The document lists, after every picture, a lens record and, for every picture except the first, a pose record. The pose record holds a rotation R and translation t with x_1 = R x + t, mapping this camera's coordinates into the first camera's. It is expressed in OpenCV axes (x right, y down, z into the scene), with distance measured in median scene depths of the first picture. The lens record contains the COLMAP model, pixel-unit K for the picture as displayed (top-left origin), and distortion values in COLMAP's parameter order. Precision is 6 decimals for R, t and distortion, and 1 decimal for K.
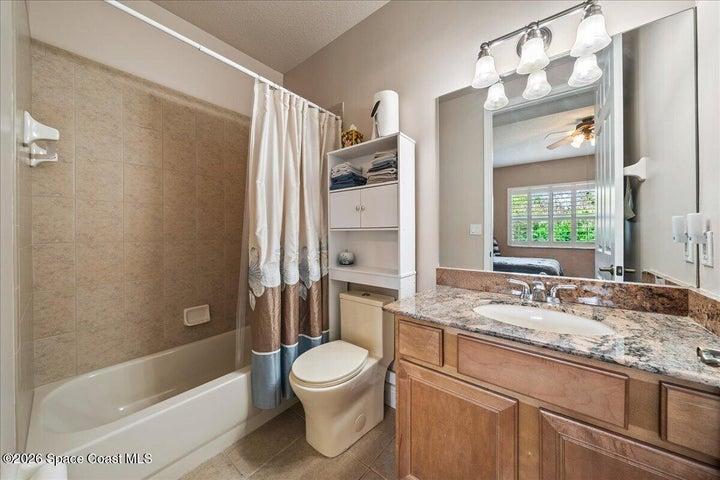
lens RADIAL K [[251.2, 0, 359.8], [0, 251.2, 237.6], [0, 0, 1]] dist [-0.000591, -0.000053]
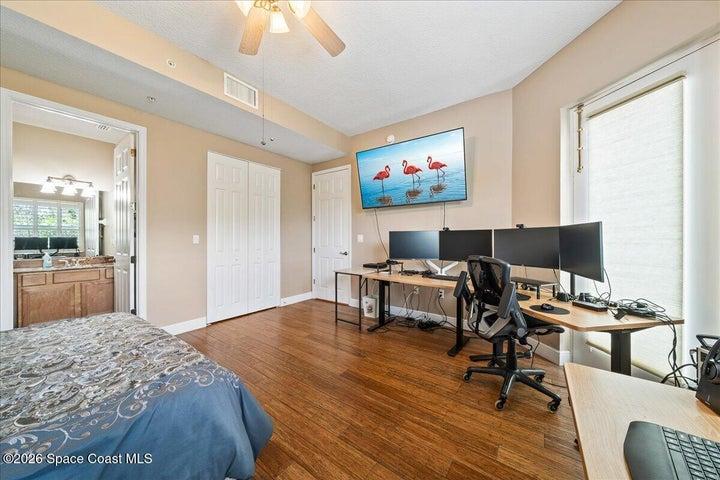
lens RADIAL K [[248.0, 0, 359.7], [0, 248.0, 239.6], [0, 0, 1]] dist [-0.000045, -0.000010]
pose [[-0.057937, -0.001160, 0.998320, -2.017531], [0.003582, 0.999993, 0.001370, -0.052559], [-0.998314, 0.003655, -0.057932, -1.875816]]
